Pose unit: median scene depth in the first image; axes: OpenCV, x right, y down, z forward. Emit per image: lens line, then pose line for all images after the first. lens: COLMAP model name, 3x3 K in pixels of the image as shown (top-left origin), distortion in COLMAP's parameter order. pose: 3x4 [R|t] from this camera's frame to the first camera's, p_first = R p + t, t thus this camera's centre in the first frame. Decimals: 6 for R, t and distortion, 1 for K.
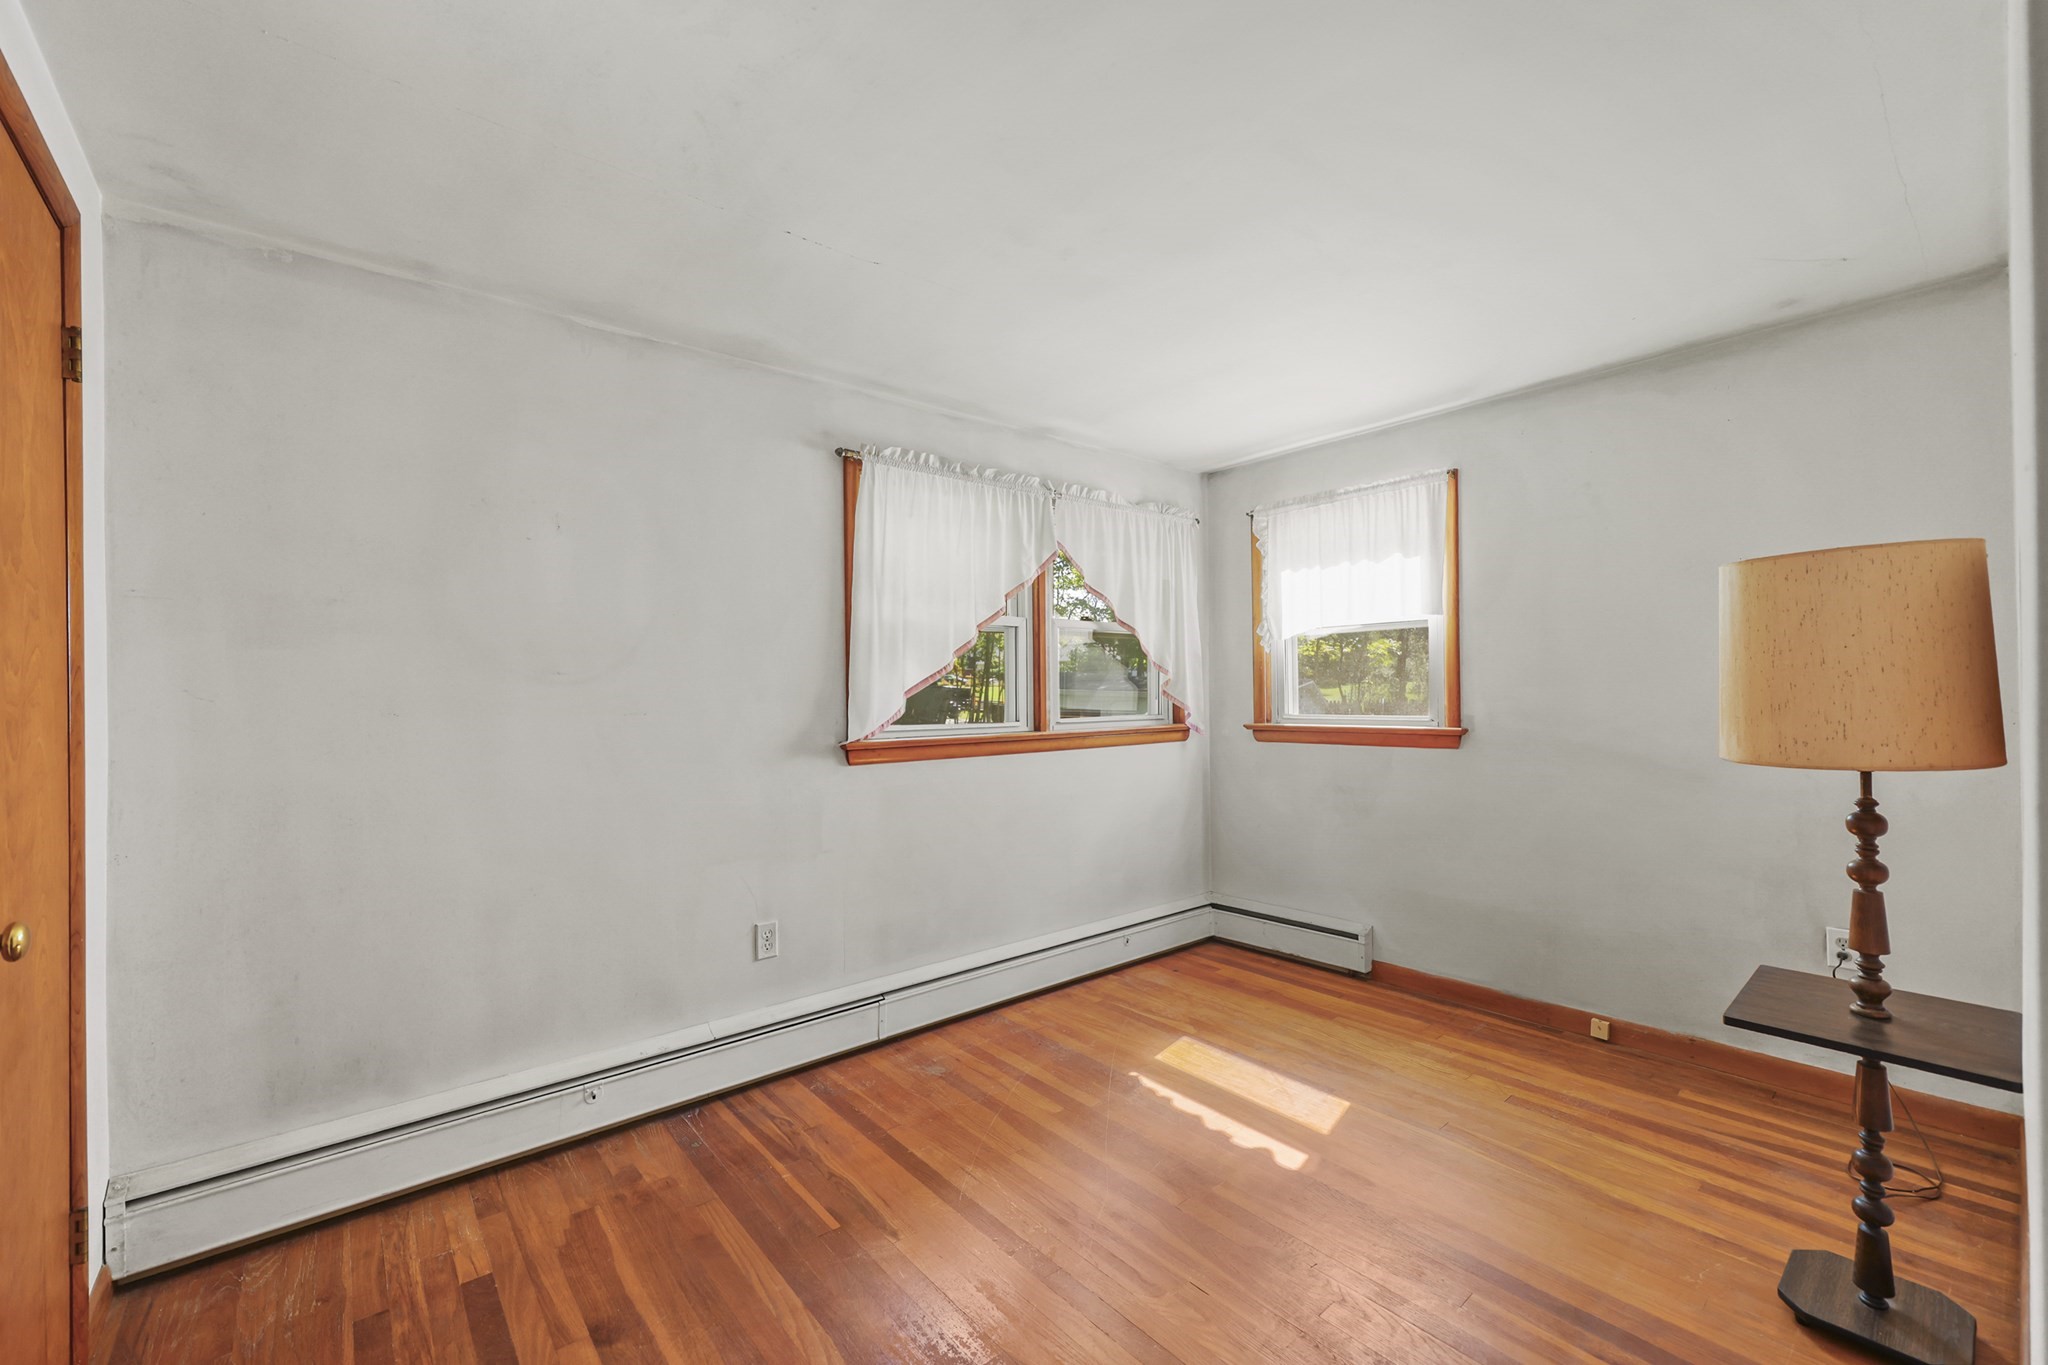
lens RADIAL K [[830.5, 0, 1029.6], [0, 830.5, 693.3], [0, 0, 1]] dist [0.000422, 0.000067]
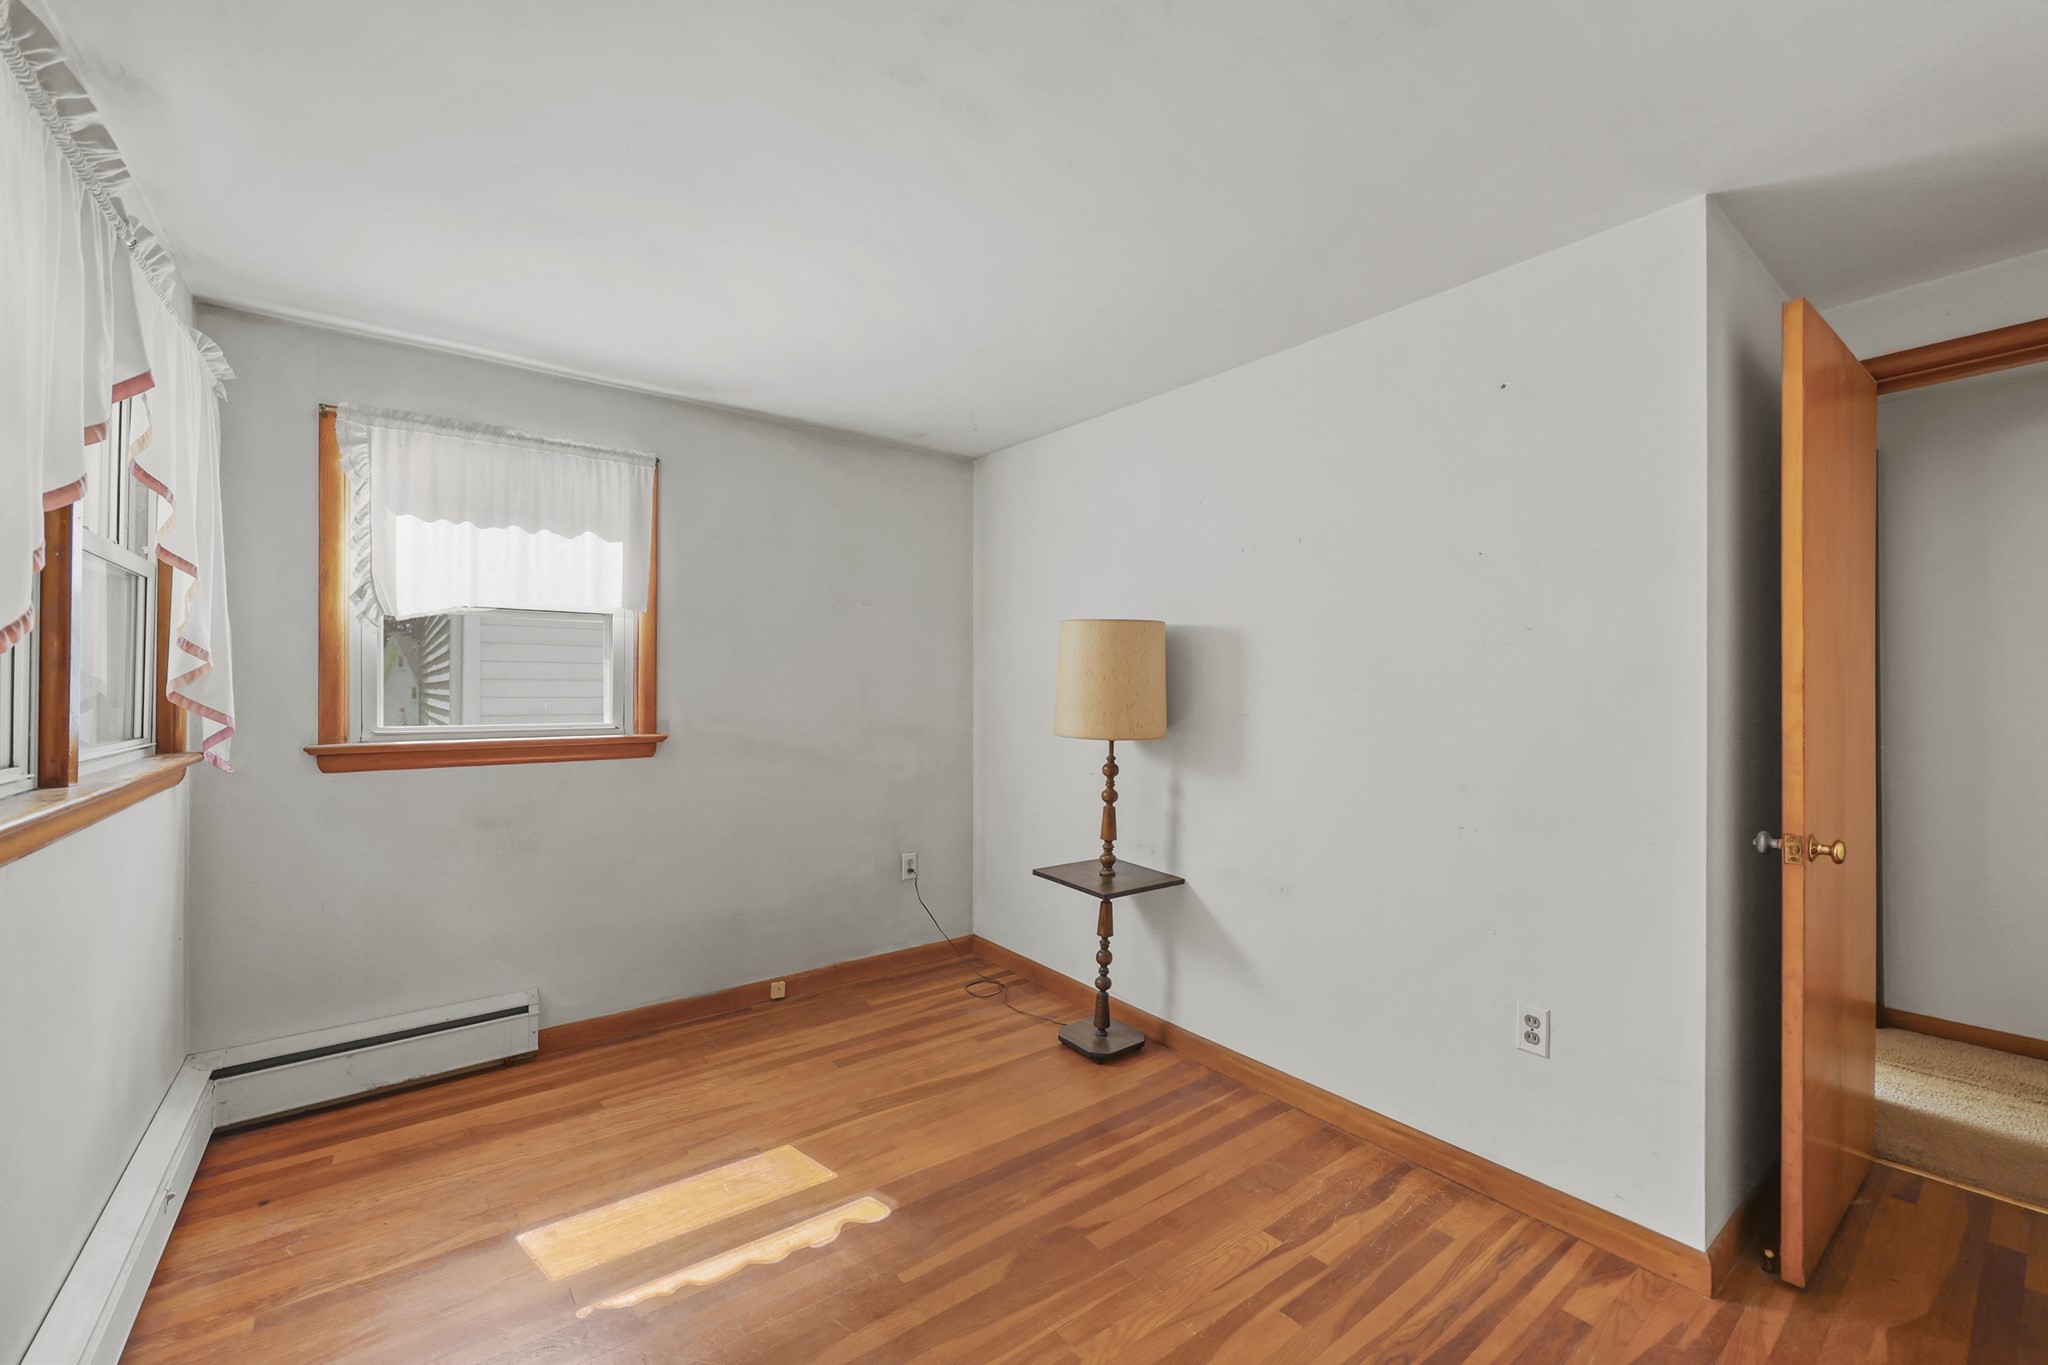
lens RADIAL K [[830.5, 0, 1029.6], [0, 830.5, 693.3], [0, 0, 1]] dist [0.000422, 0.000067]
pose [[0.041931, 0.008012, 0.999088, -0.420690], [-0.001313, 0.999967, -0.007964, 0.002009], [-0.999120, -0.000978, 0.041940, 0.562582]]
